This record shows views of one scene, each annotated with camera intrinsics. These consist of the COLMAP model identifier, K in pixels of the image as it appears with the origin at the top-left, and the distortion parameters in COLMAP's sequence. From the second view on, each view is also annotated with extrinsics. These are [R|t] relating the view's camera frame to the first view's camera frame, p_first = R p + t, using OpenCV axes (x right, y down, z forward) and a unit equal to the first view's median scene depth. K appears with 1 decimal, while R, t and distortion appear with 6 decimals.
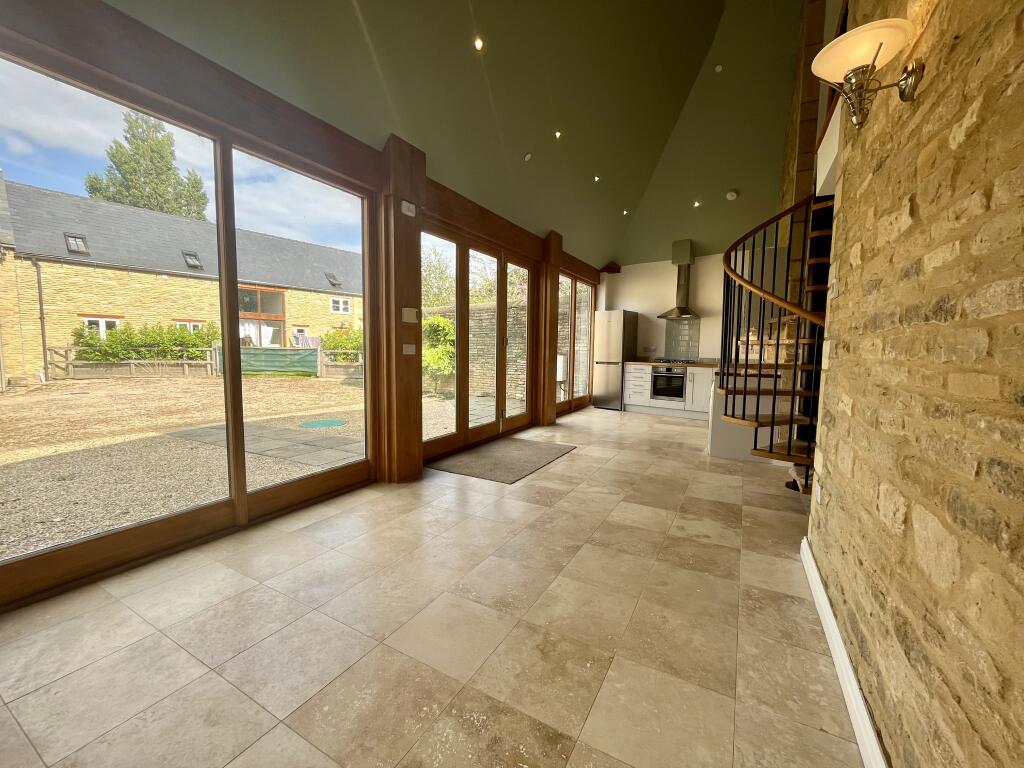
lens RADIAL K [[419.5, 0, 511.9], [0, 419.5, 384.7], [0, 0, 1]] dist [-0.001264, -0.000088]
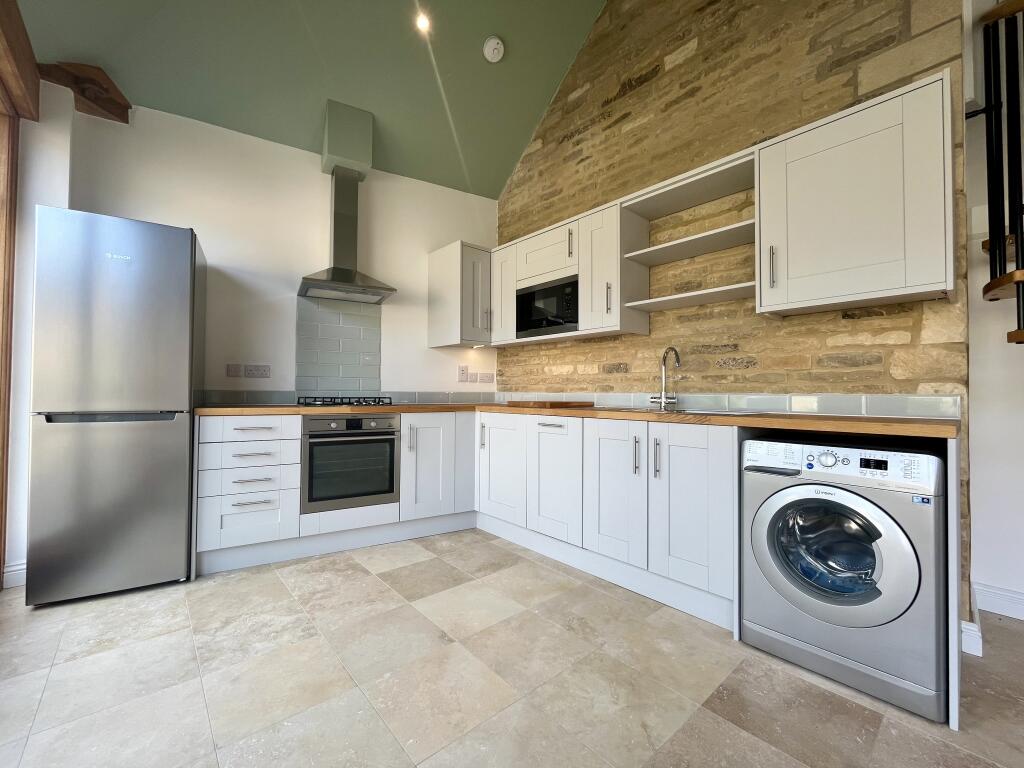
lens RADIAL K [[419.5, 0, 510.0], [0, 419.5, 375.3], [0, 0, 1]] dist [-0.001264, -0.000088]
pose [[0.336761, 0.008095, 0.941555, 0.069670], [0.079276, 0.996169, -0.036918, -0.051773], [-0.938247, 0.087075, 0.334829, 0.720612]]
